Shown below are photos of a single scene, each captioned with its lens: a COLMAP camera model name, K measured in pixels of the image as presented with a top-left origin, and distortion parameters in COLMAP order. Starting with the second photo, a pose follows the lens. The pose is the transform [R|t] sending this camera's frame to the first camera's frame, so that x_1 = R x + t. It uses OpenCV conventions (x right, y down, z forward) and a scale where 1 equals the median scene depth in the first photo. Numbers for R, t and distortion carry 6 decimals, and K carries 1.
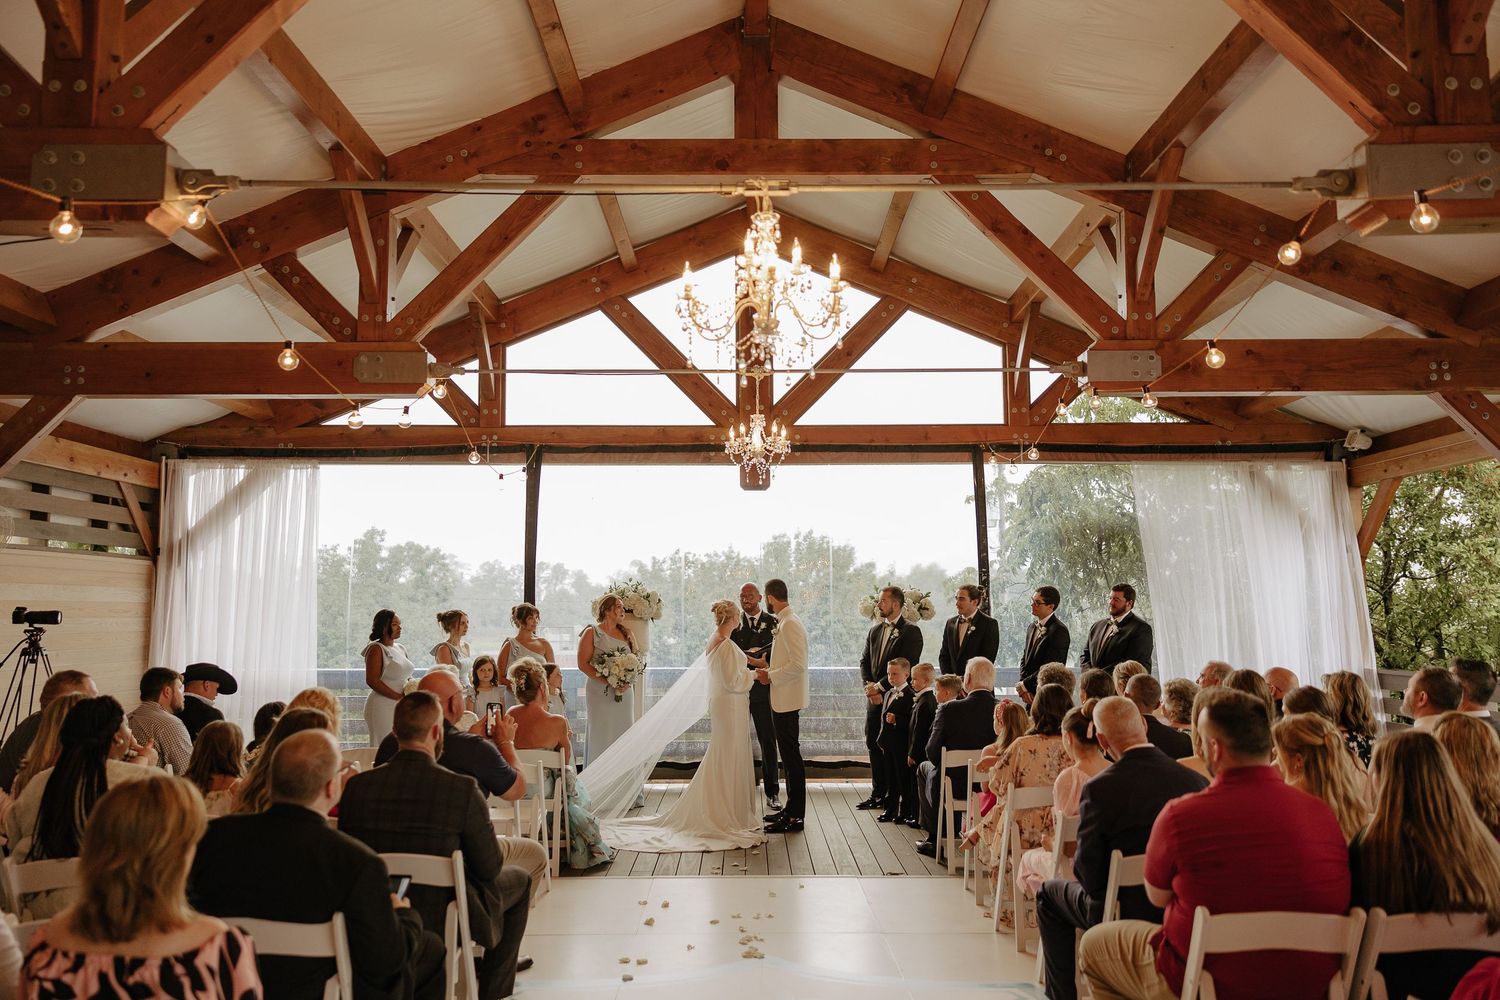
lens RADIAL K [[1163.6, 0, 750.0], [0, 1163.6, 500.0], [0, 0, 1]] dist [0.004934, 0.003714]
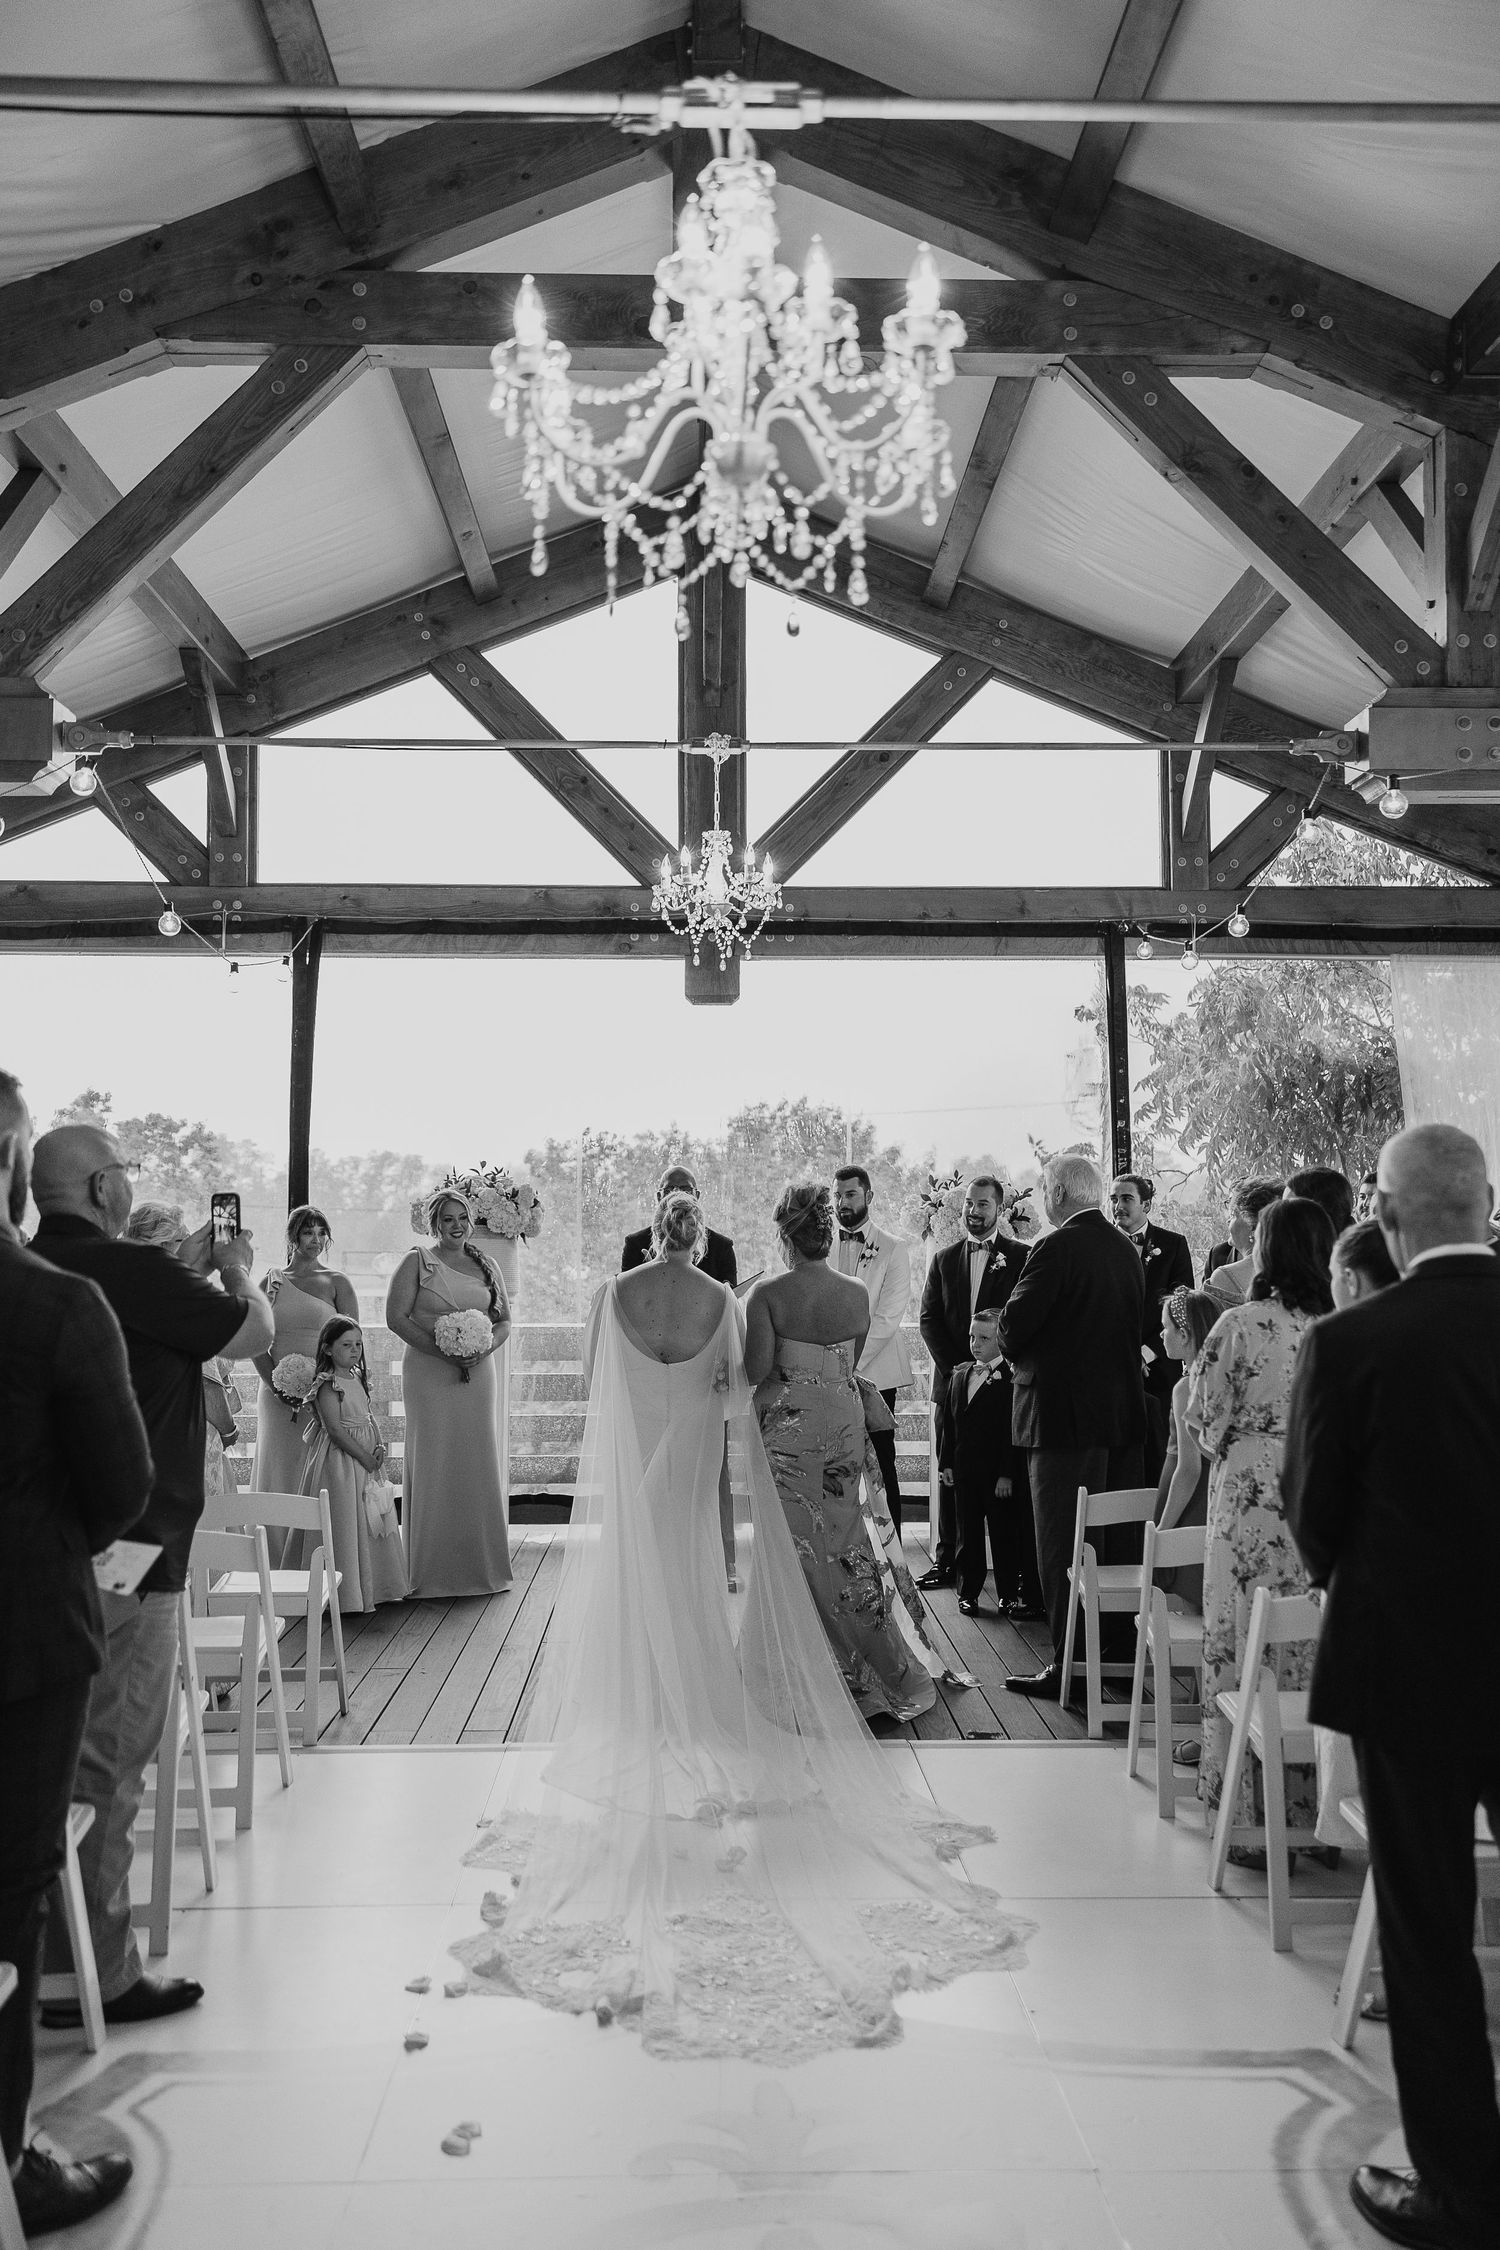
lens RADIAL K [[1745.4, 0, 750.0], [0, 1745.4, 1125.0], [0, 0, 1]] dist [0.004934, 0.003714]
pose [[0.999684, 0.004083, 0.024796, 0.001941], [-0.004962, 0.999356, 0.035532, 0.019733], [-0.024634, -0.035644, 0.999061, 0.174540]]
